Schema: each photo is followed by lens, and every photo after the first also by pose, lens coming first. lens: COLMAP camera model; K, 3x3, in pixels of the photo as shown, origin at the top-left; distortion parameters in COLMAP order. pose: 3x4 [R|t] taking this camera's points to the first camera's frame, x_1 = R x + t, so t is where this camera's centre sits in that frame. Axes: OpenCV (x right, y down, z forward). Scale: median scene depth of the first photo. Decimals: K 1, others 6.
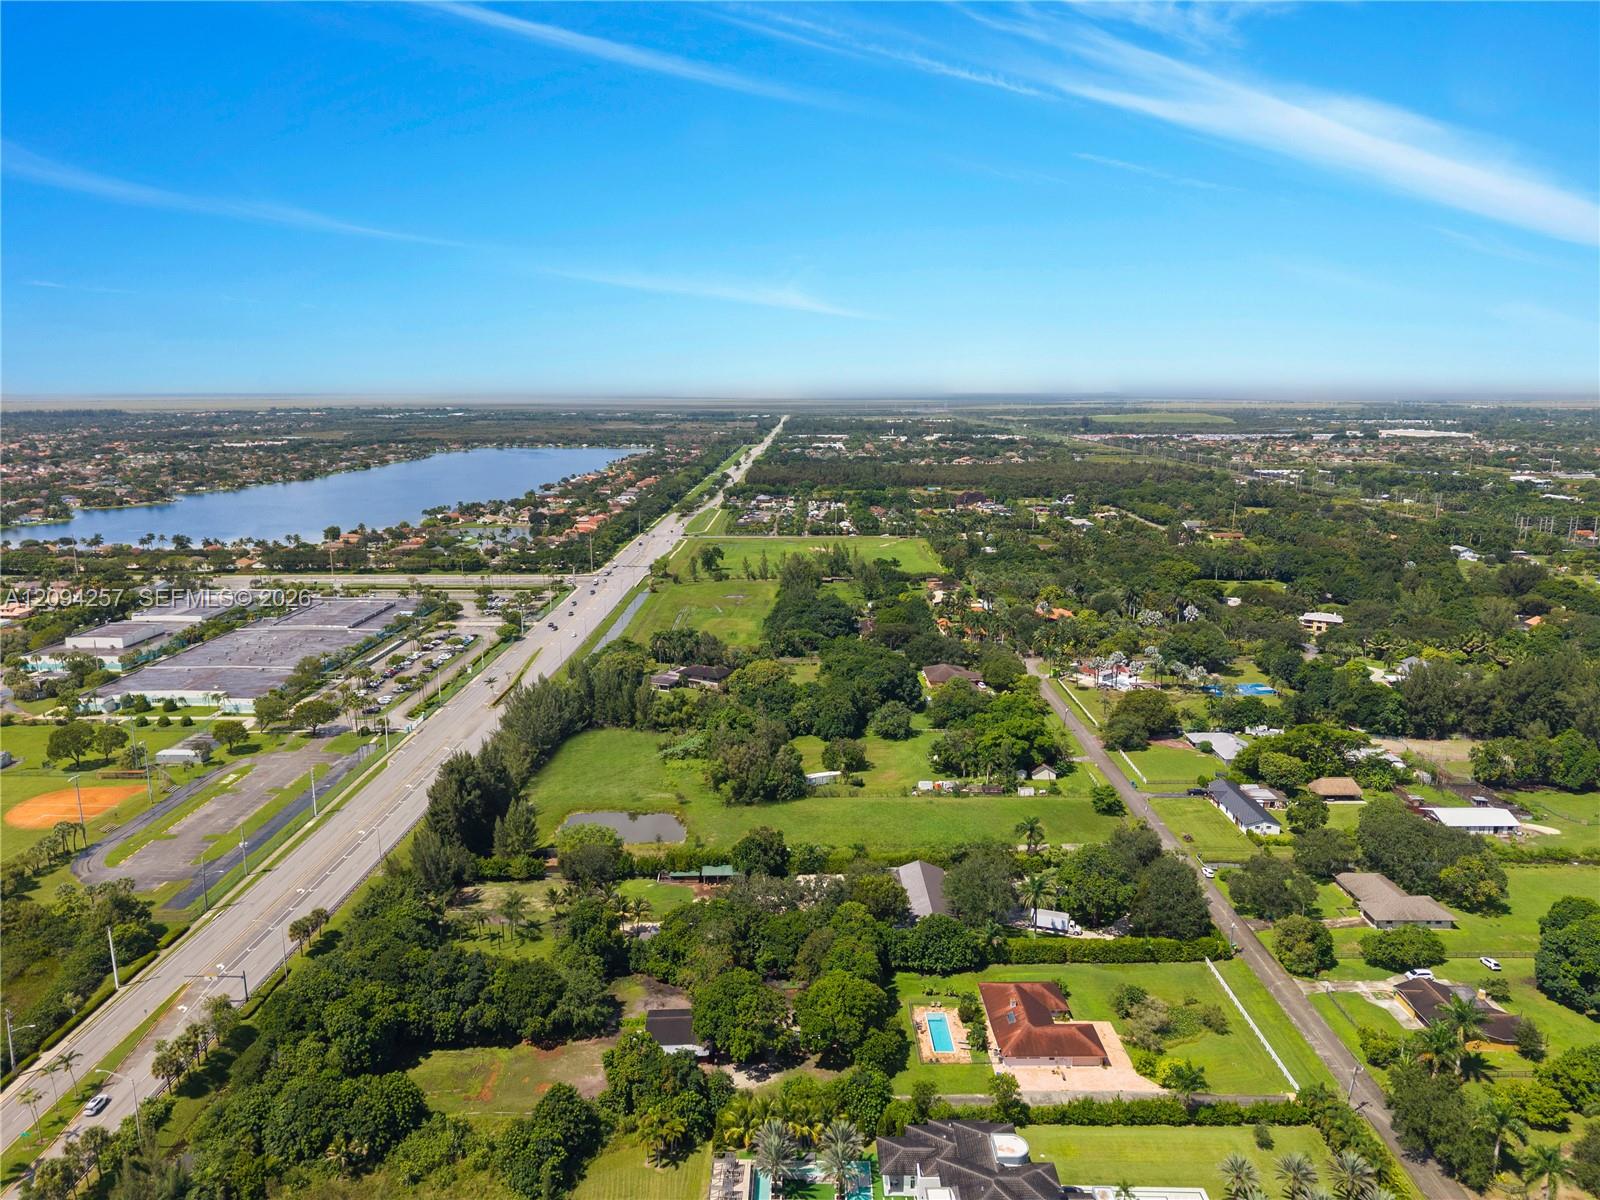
lens RADIAL K [[1062.9, 0, 806.6], [0, 1062.9, 594.2], [0, 0, 1]] dist [0.012614, -0.009933]
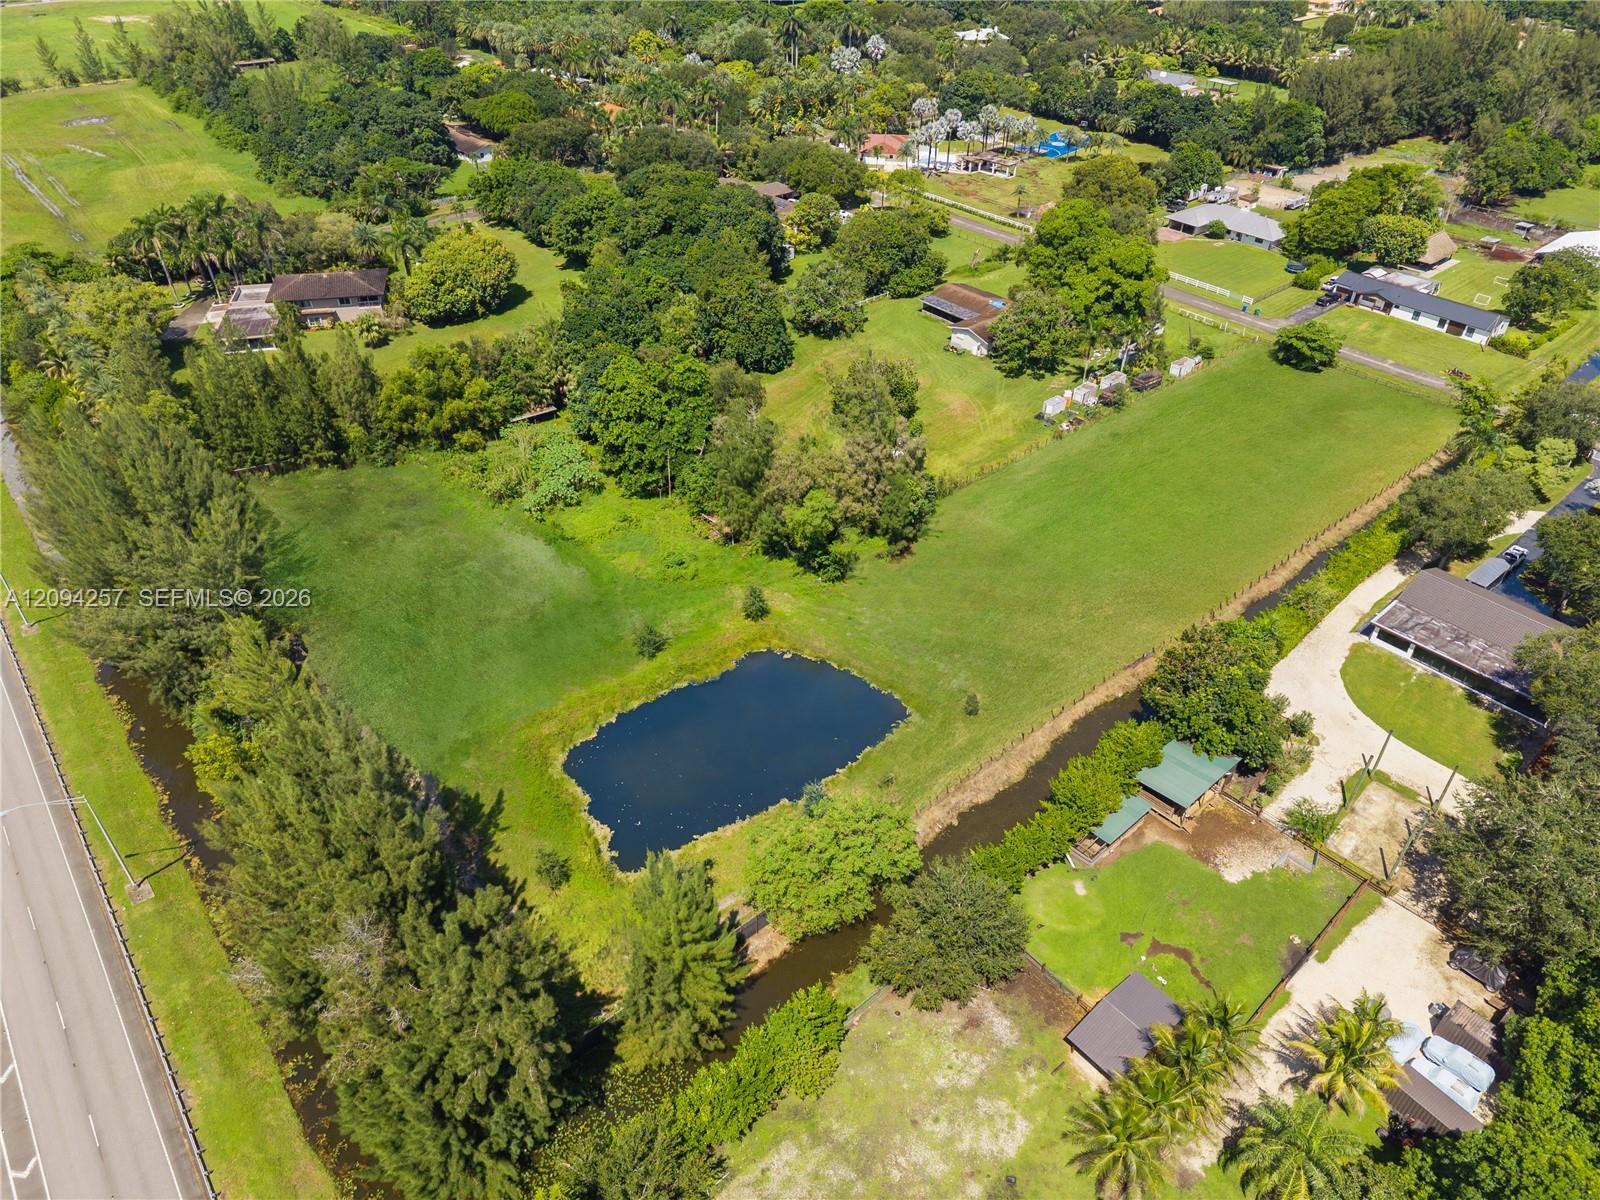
lens RADIAL K [[1062.9, 0, 805.3], [0, 1062.9, 610.5], [0, 0, 1]] dist [0.012614, -0.009933]
pose [[0.765841, -0.385845, 0.514403, -0.262298], [0.112467, 0.868011, 0.483641, -0.005092], [-0.633118, -0.312539, 0.708153, 0.575861]]
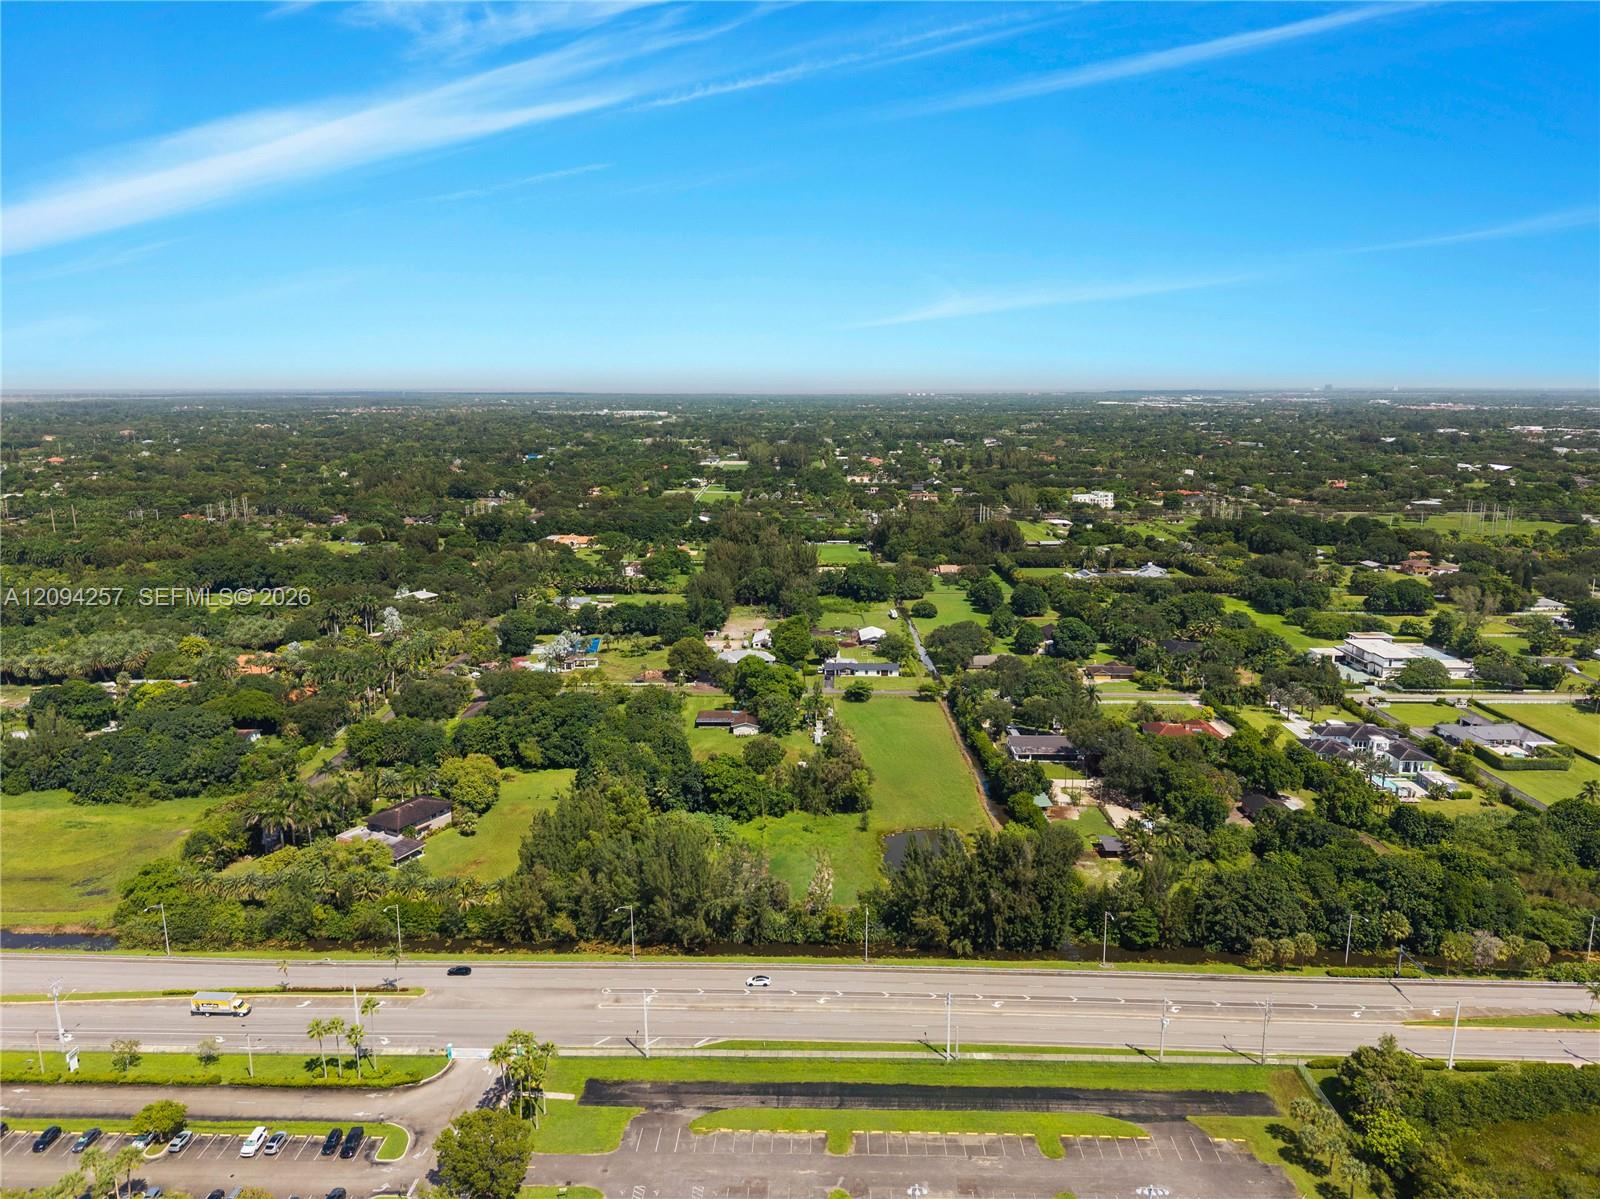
lens RADIAL K [[1062.9, 0, 797.6], [0, 1062.9, 604.5], [0, 0, 1]] dist [0.012614, -0.009933]
pose [[0.021590, -0.207025, 0.978097, -0.815609], [0.191198, 0.961123, 0.199212, -0.156626], [-0.981314, 0.182709, 0.060333, 0.803178]]
